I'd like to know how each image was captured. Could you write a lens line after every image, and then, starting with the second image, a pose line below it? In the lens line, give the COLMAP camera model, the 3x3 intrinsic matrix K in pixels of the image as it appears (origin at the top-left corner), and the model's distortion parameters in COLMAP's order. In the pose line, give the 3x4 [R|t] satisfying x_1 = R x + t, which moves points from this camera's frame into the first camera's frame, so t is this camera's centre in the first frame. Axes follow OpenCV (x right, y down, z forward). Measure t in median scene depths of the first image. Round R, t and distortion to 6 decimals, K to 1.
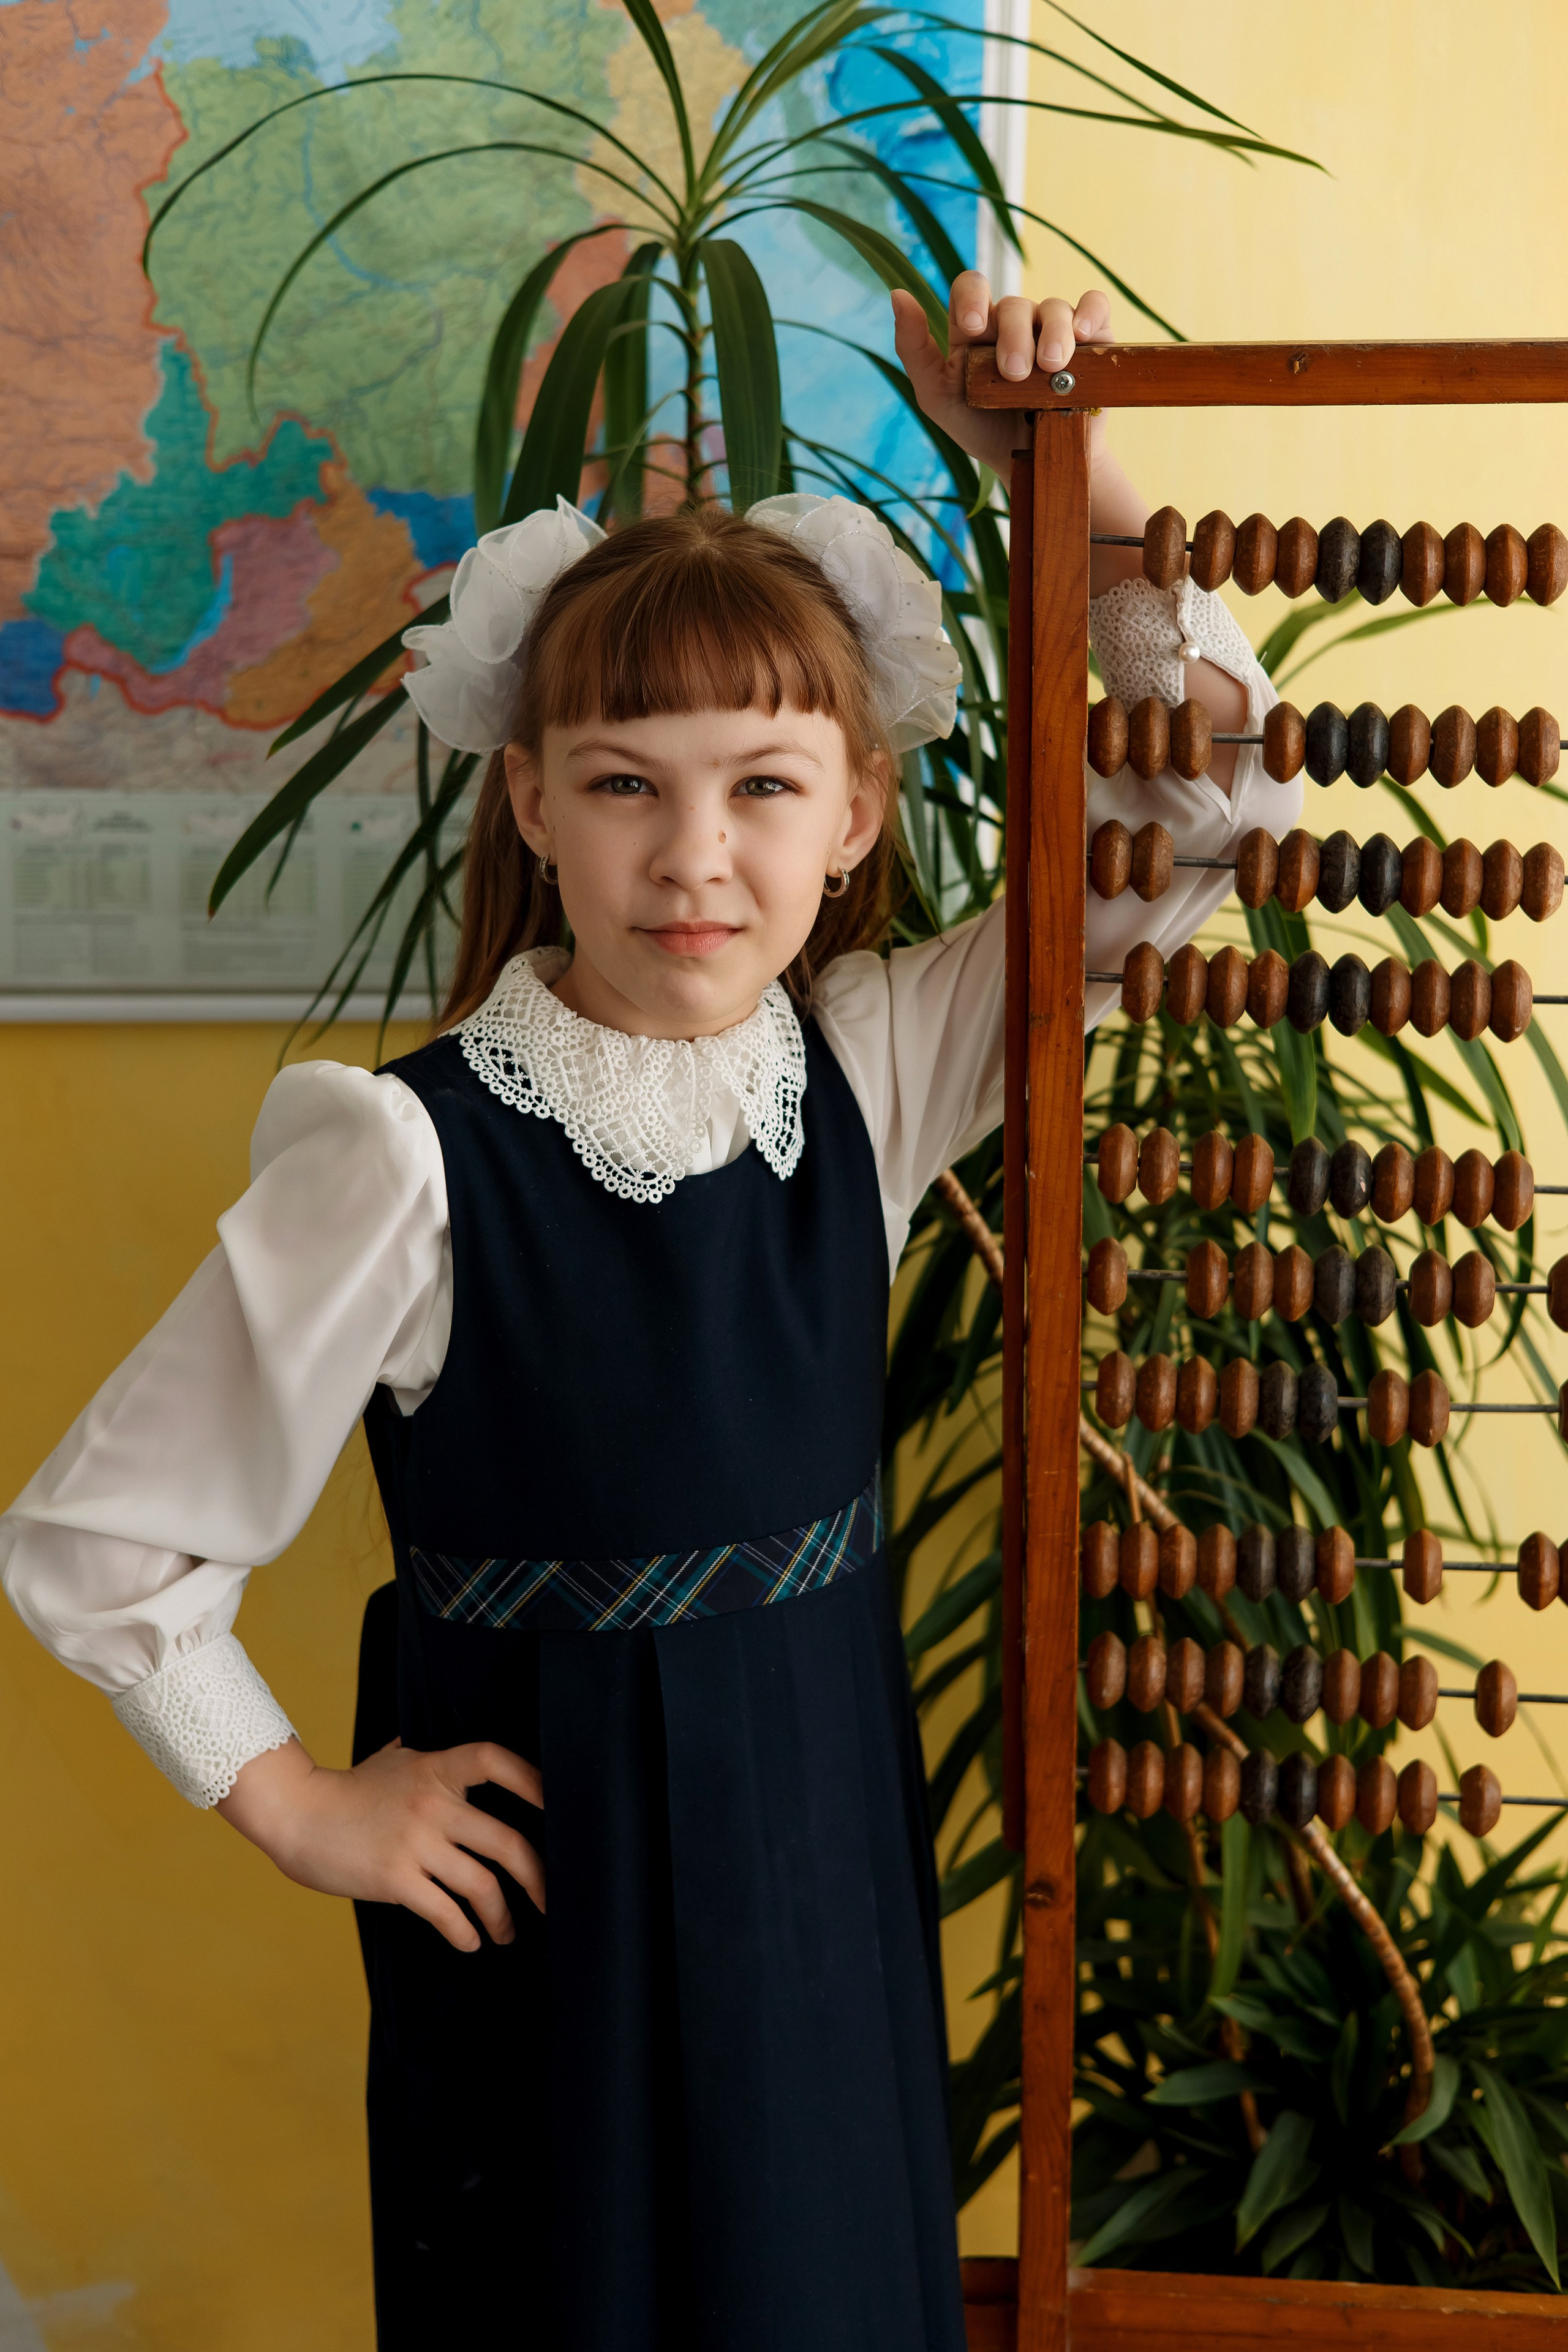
lens RADIAL K [[3526.0, 0, 785.1], [0, 3526.0, 1185.7], [0, 0, 1]] dist [-0.099629, 0.000000]
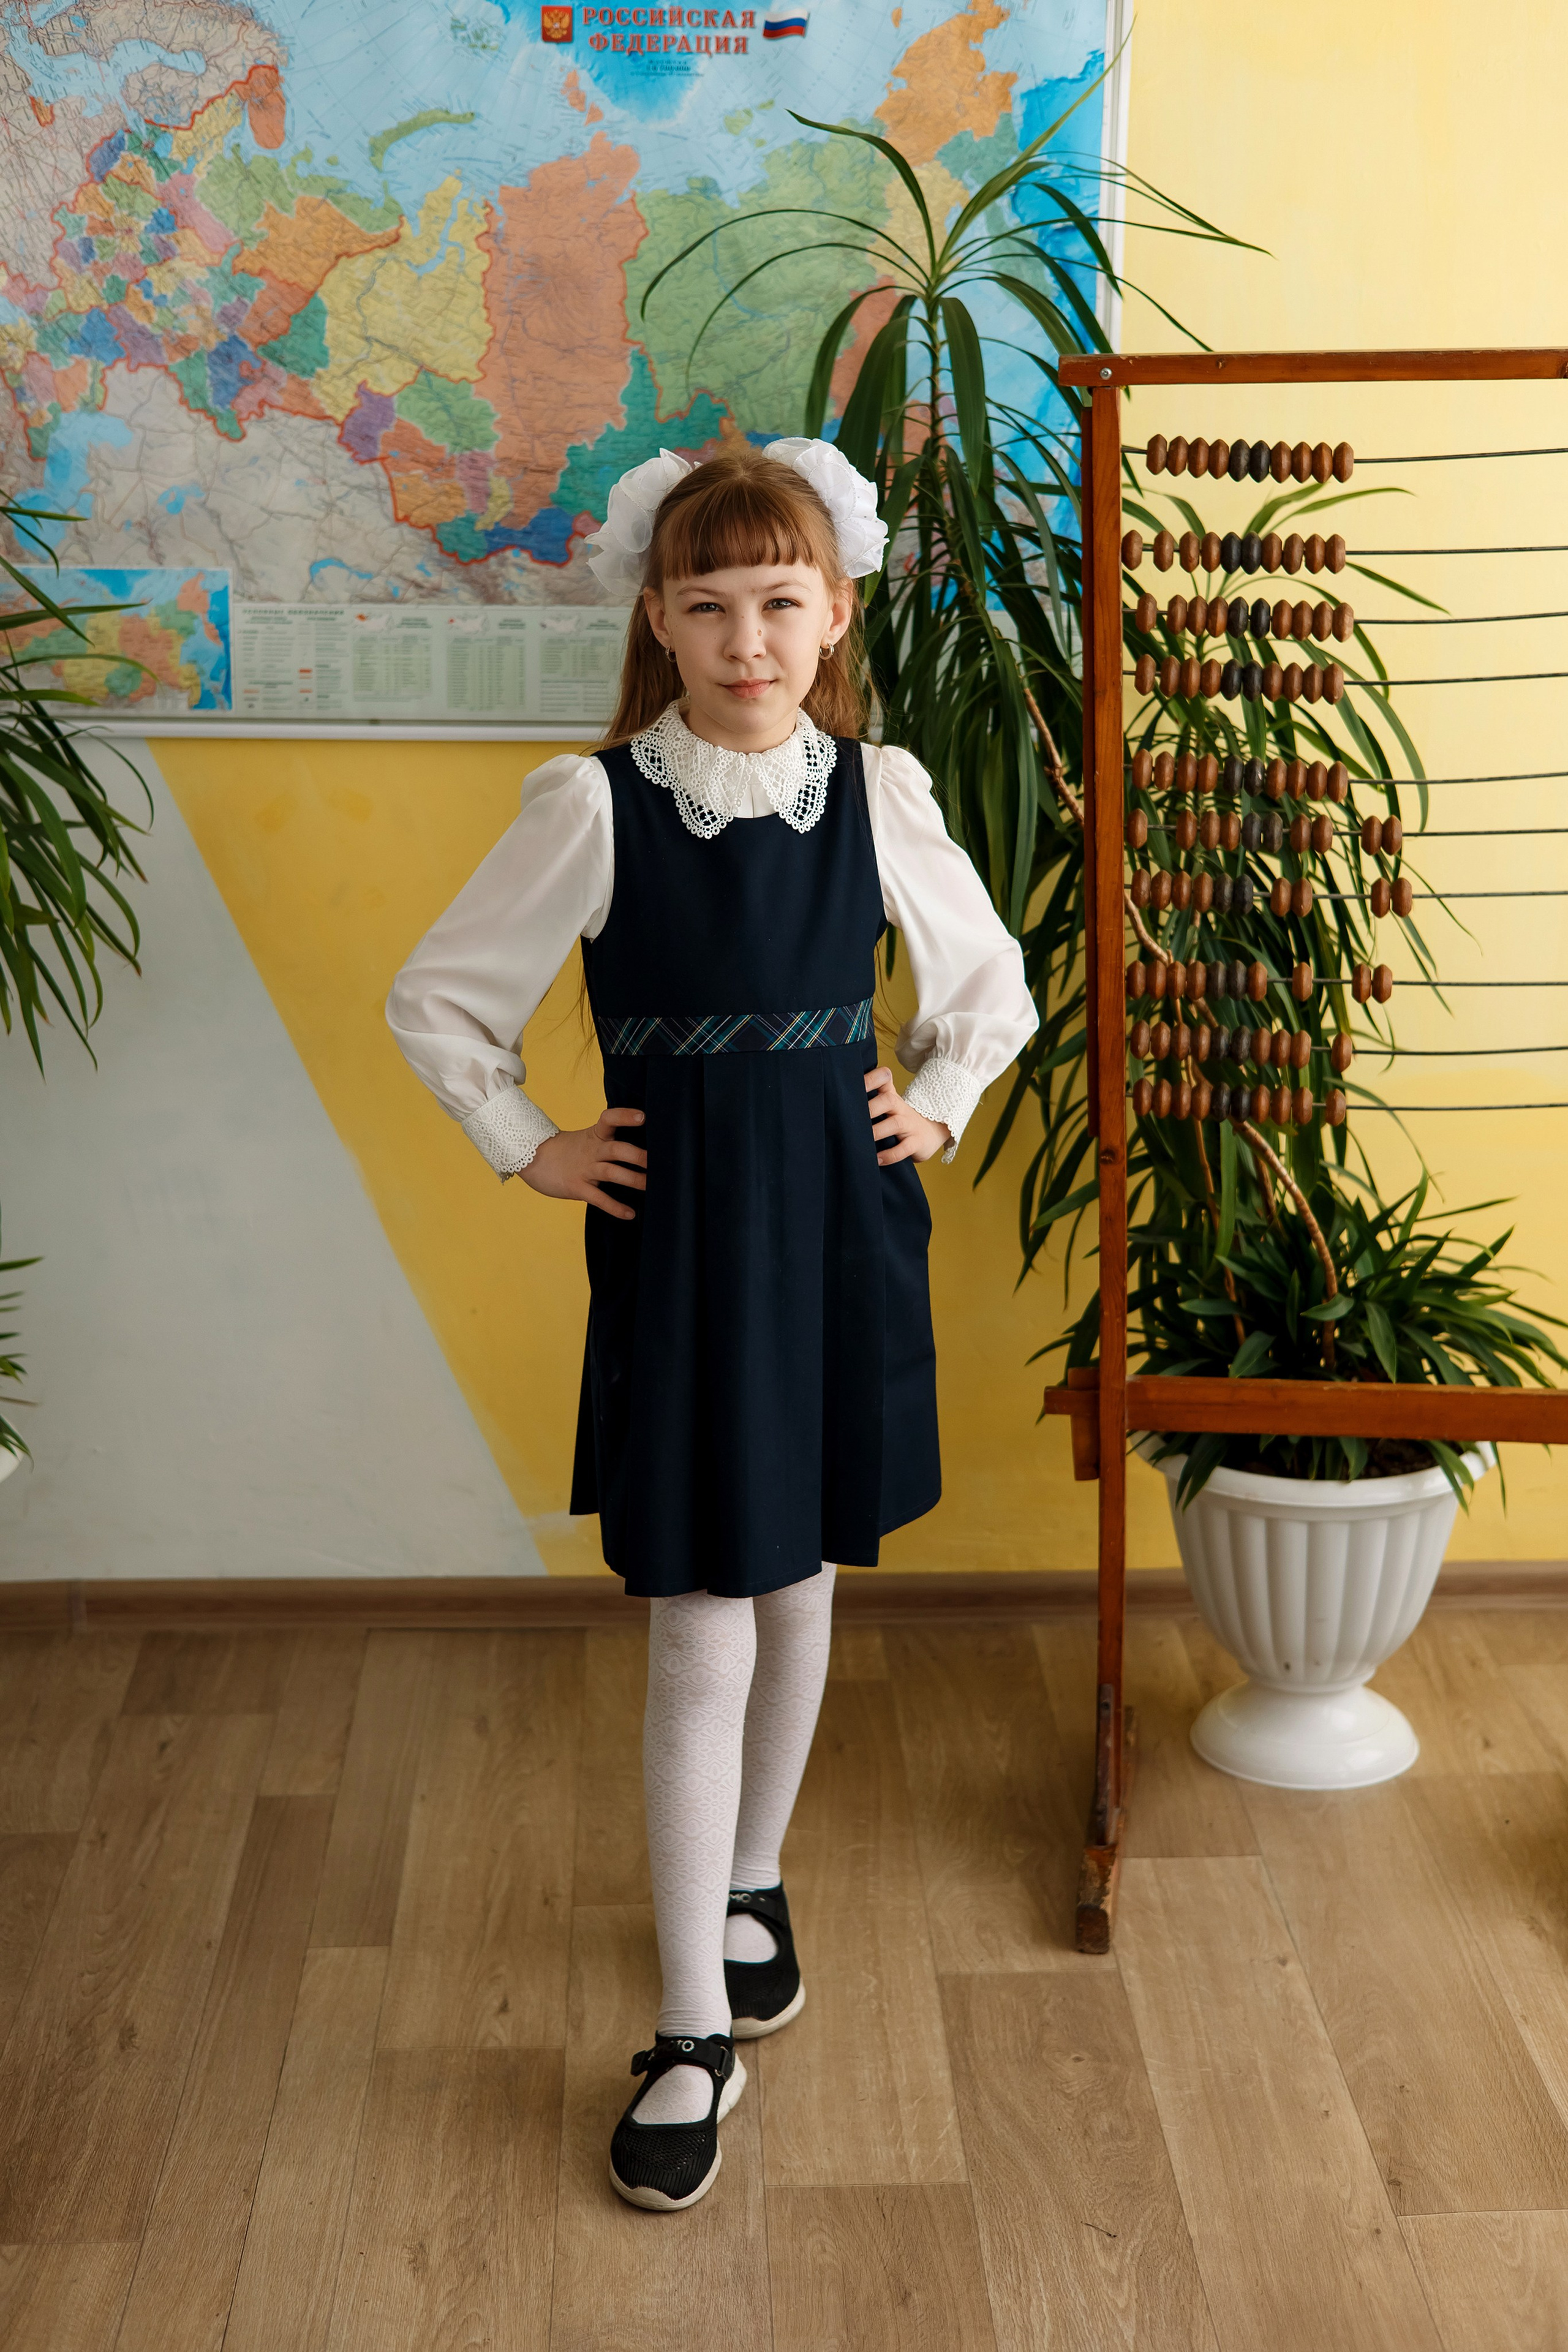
lens RADIAL K [[3526.0, 0, 796.2], [0, 3526.0, 1170.8], [0, 0, 1]] dist [-0.099629, 0.000000]
pose [[0.998106, 0.004458, -0.061353, 0.014838], [-0.003884, 0.999948, 0.009475, 0.157239], [0.061392, -0.009219, 0.998071, -0.770275]]
